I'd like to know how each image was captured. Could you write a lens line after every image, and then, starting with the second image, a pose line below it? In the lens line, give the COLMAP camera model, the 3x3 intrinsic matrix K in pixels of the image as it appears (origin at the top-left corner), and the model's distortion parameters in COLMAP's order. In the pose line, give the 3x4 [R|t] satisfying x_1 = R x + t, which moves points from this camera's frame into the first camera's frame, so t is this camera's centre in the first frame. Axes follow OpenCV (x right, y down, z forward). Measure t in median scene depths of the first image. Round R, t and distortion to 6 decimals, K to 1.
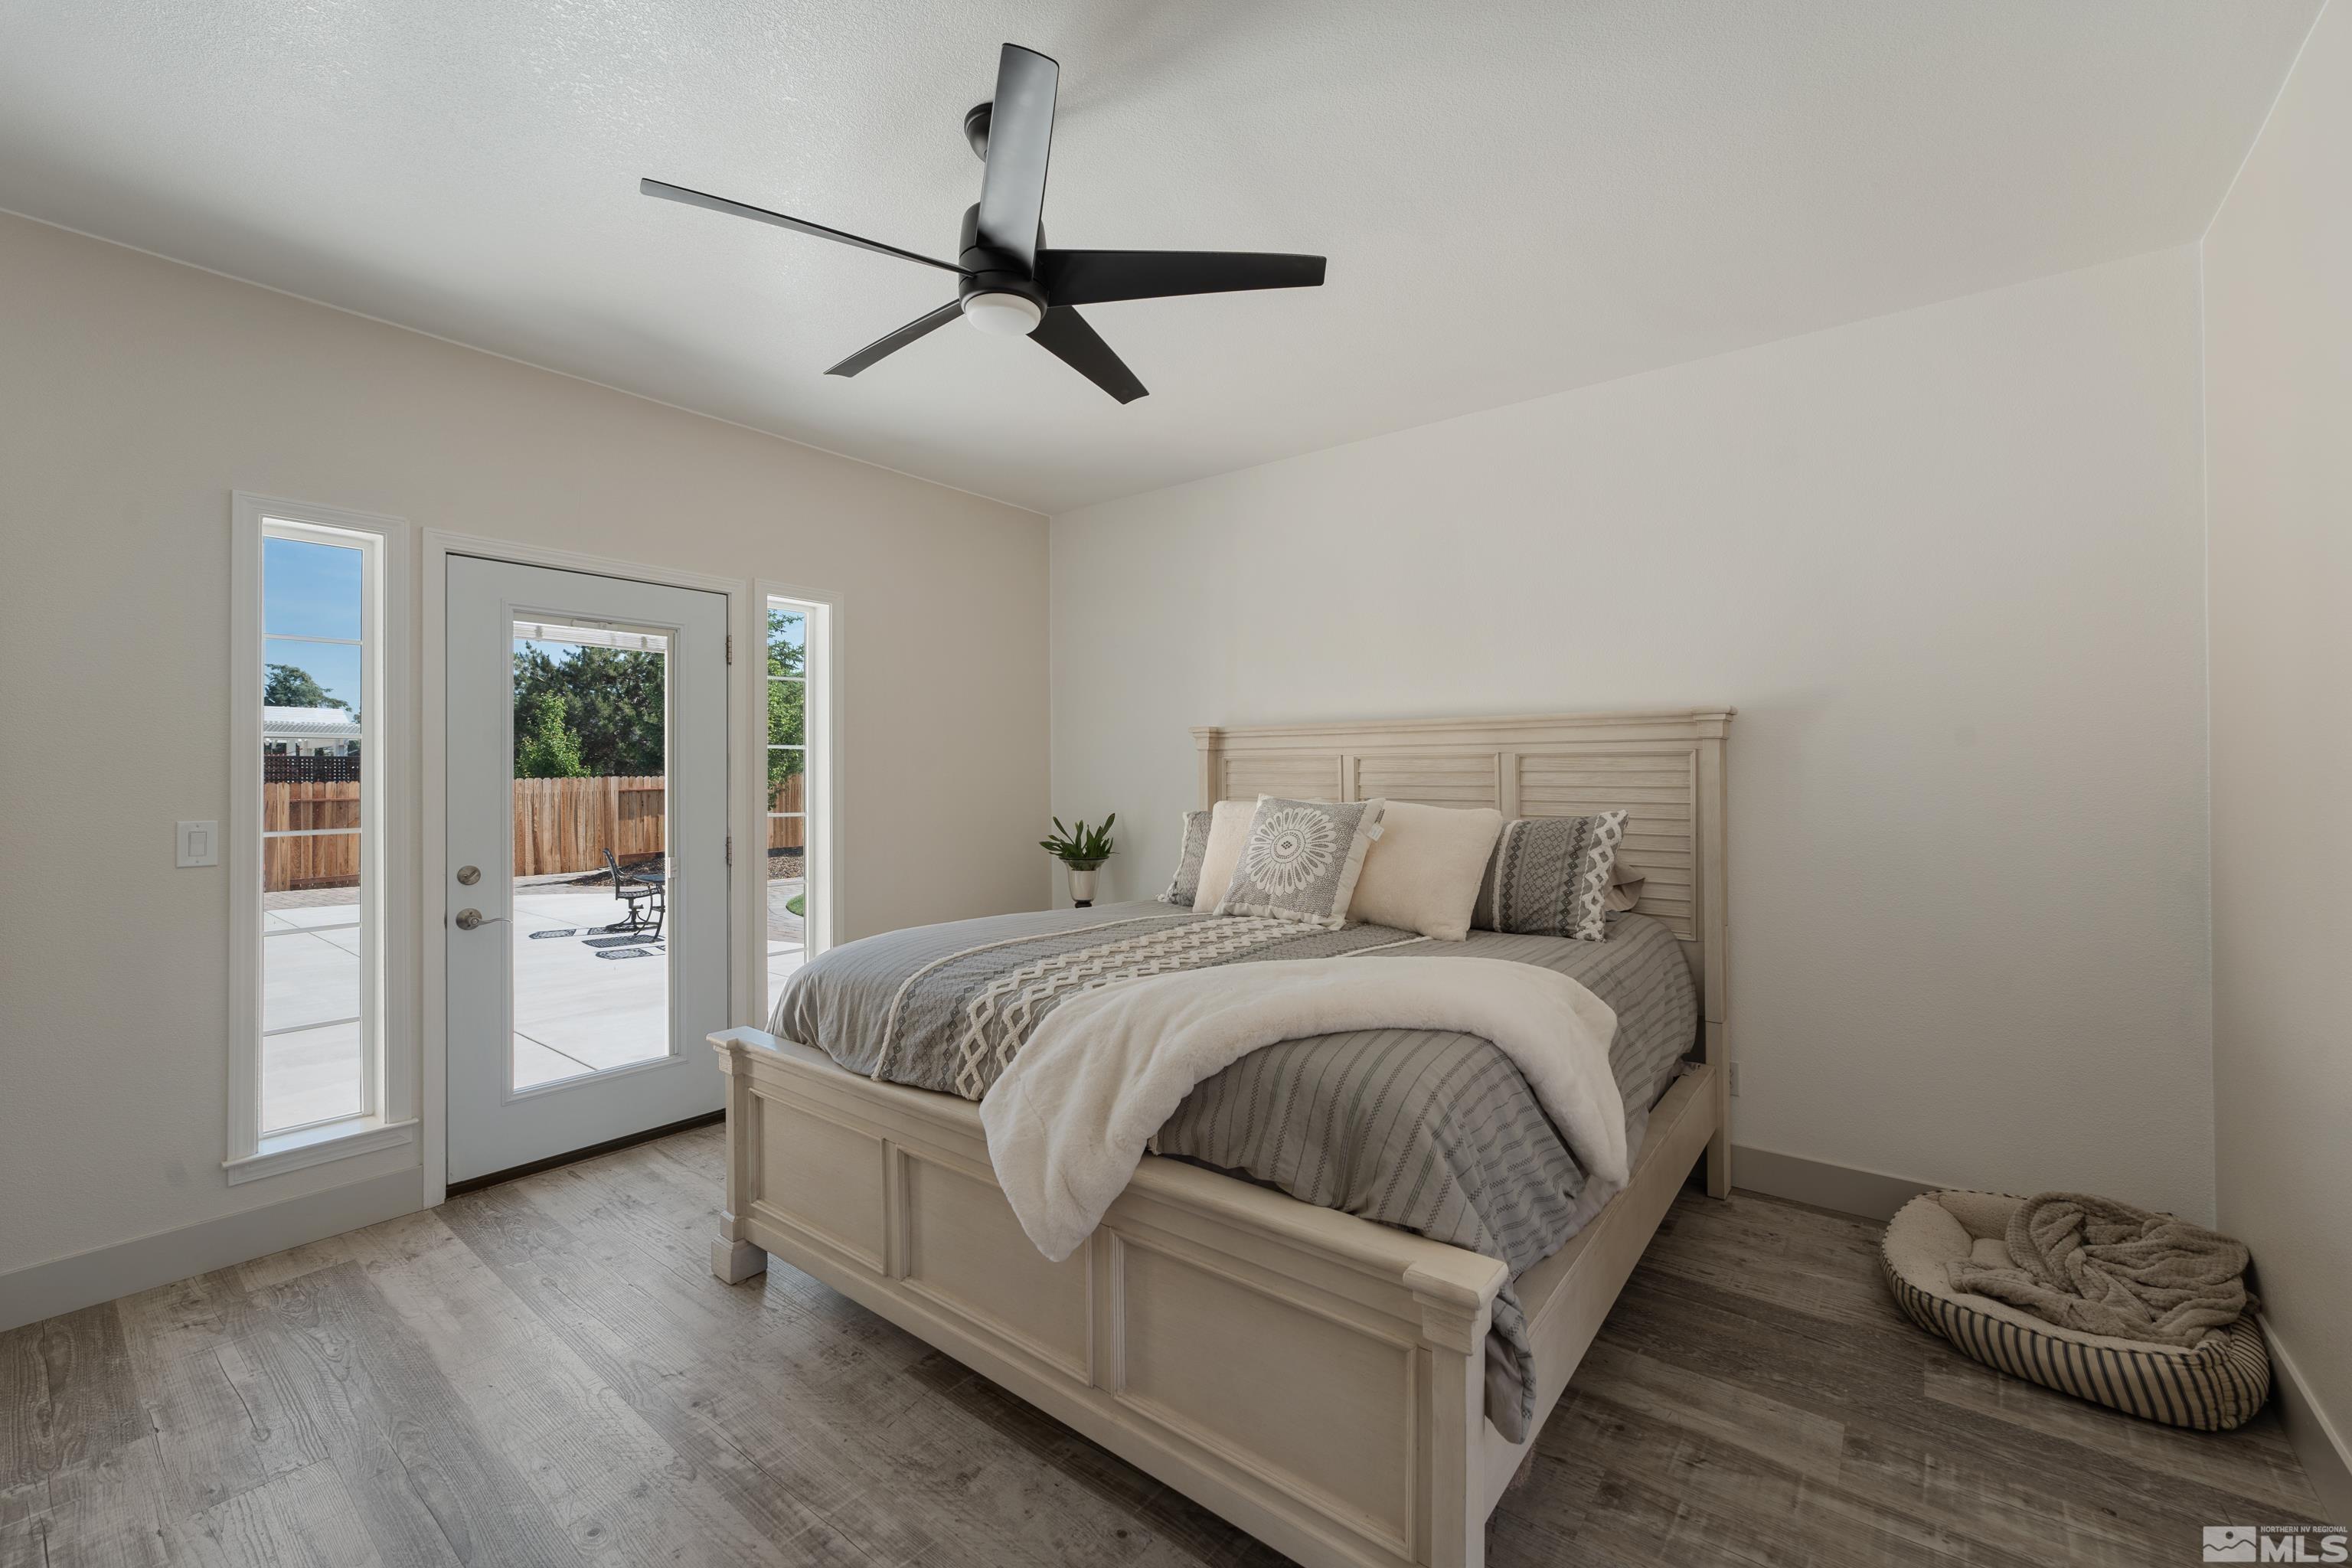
lens RADIAL K [[943.4, 0, 1171.7], [0, 943.4, 779.2], [0, 0, 1]] dist [-0.009227, 0.000019]
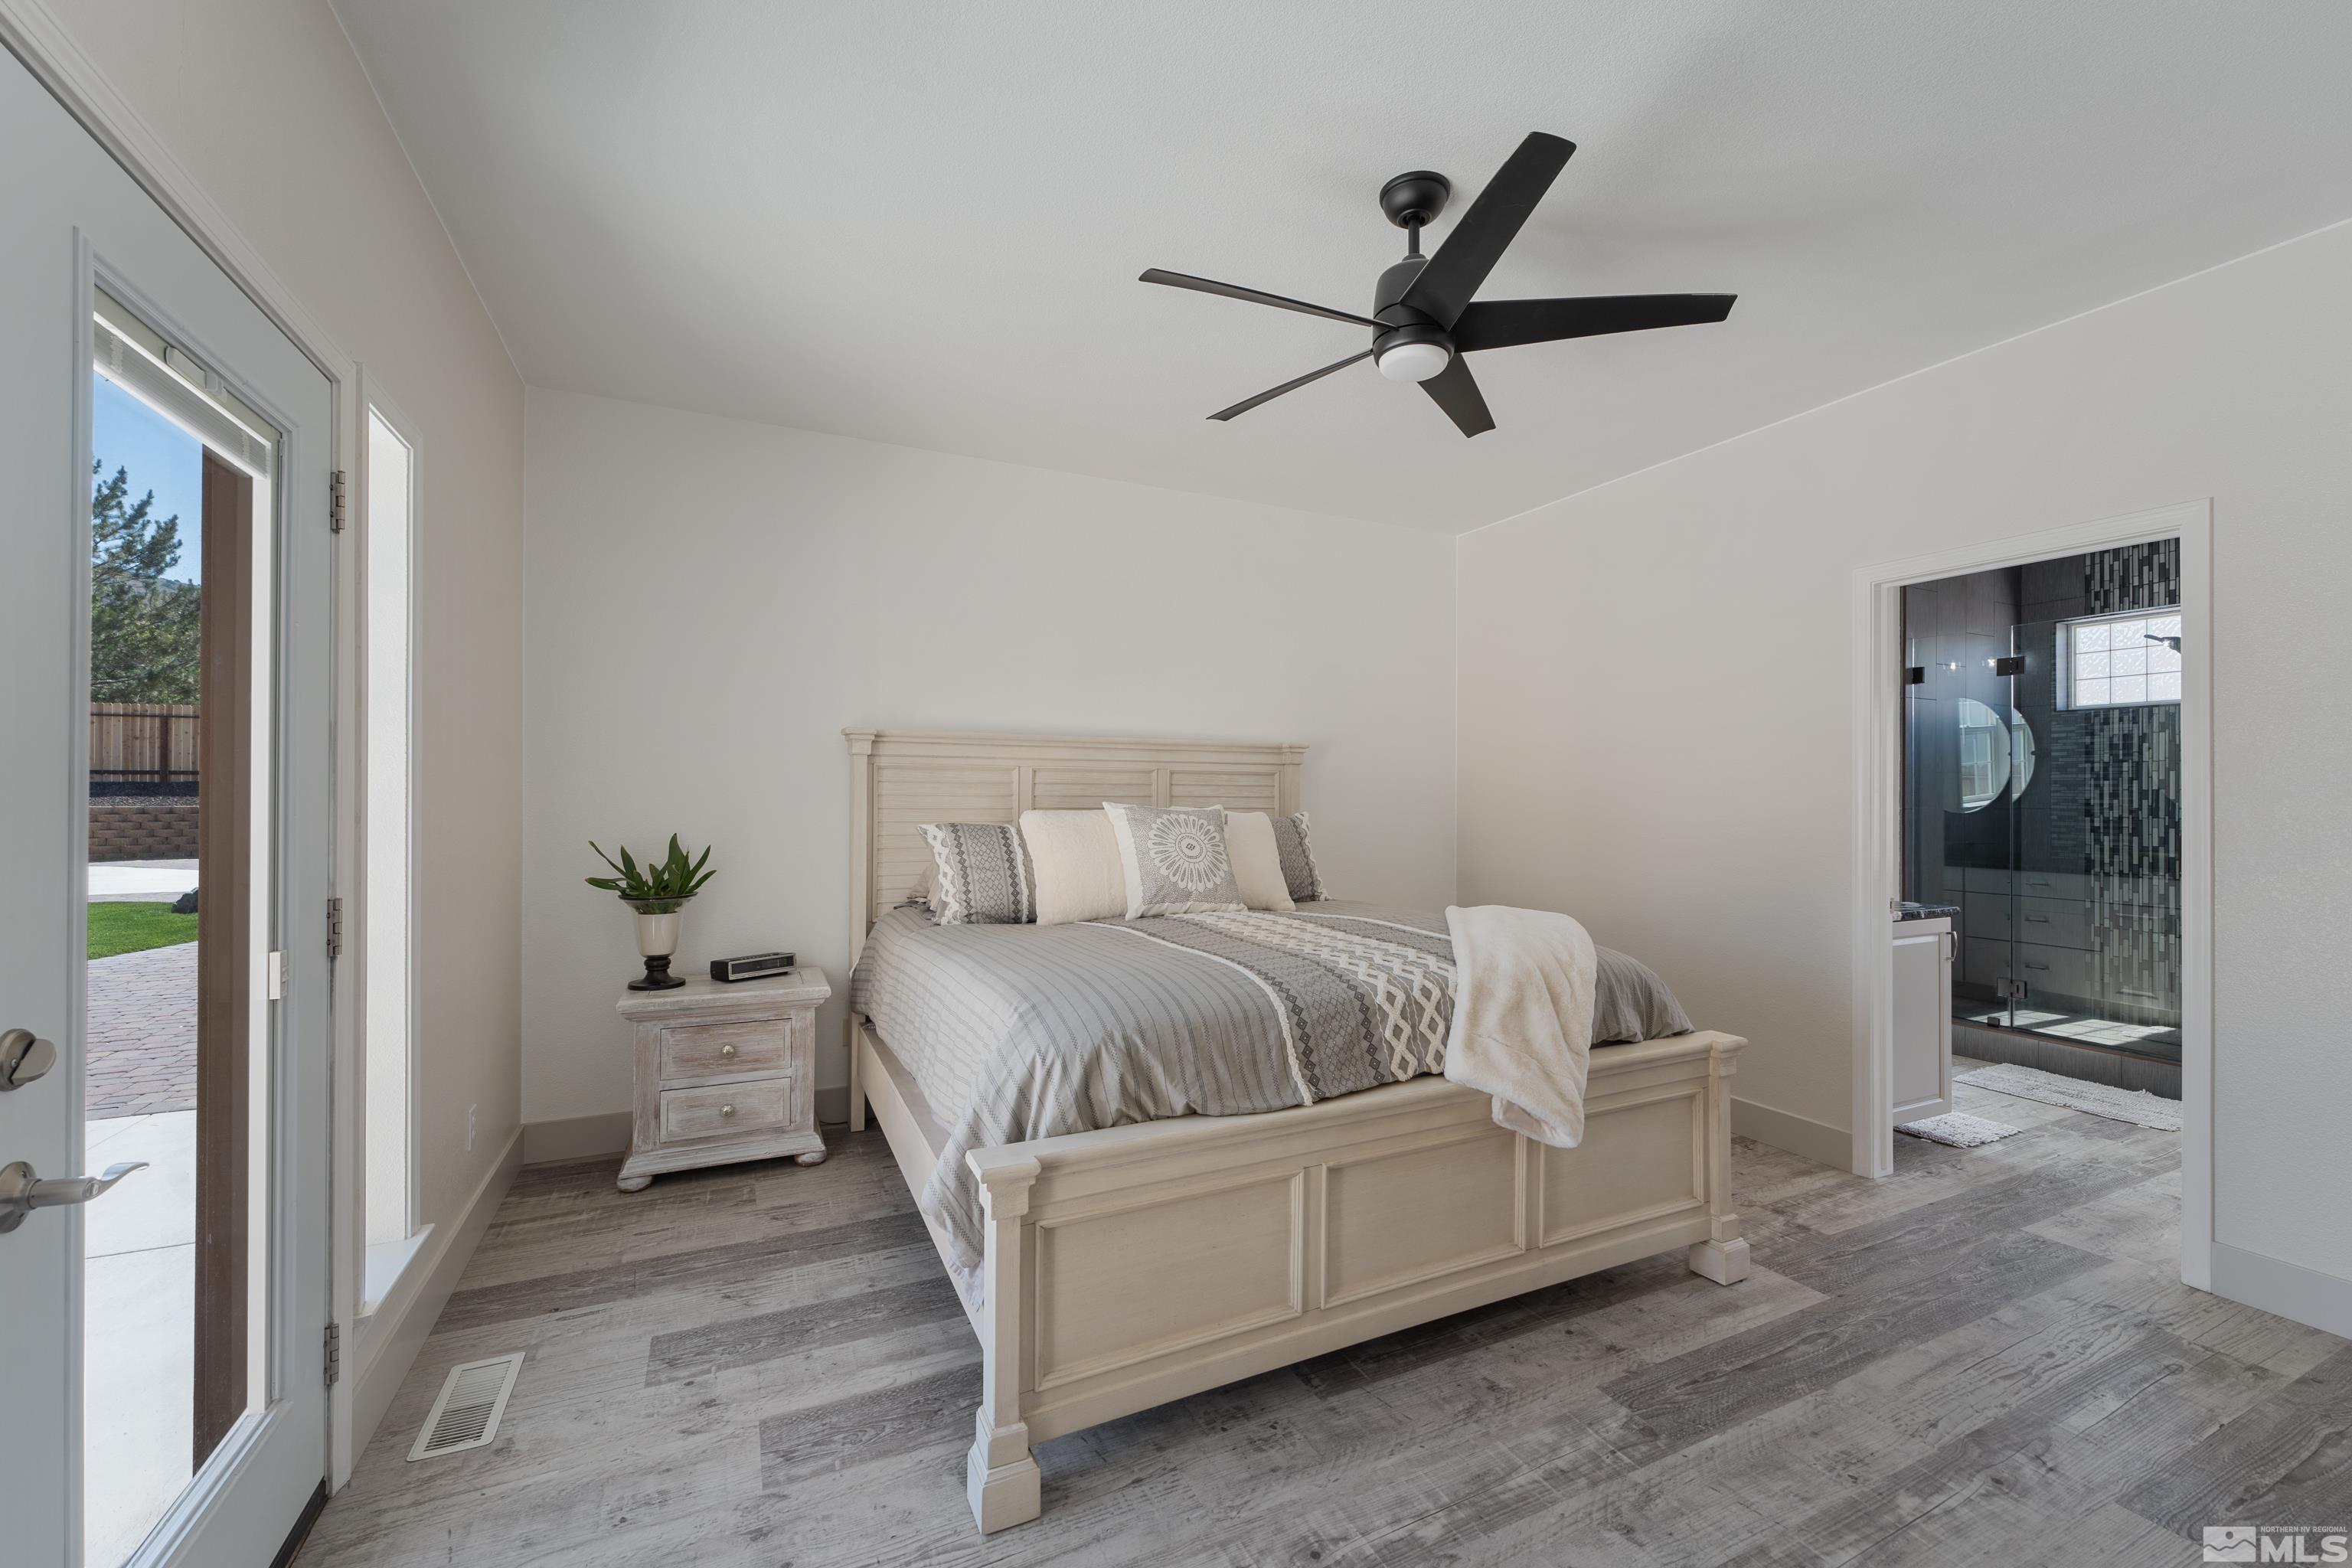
lens RADIAL K [[954.9, 0, 1172.2], [0, 954.9, 783.5], [0, 0, 1]] dist [0.002383, 0.000091]
pose [[0.442292, 0.014232, 0.896758, -0.931072], [-0.003431, 0.999894, -0.014177, 0.010503], [-0.896865, 0.003193, 0.442294, 0.528395]]
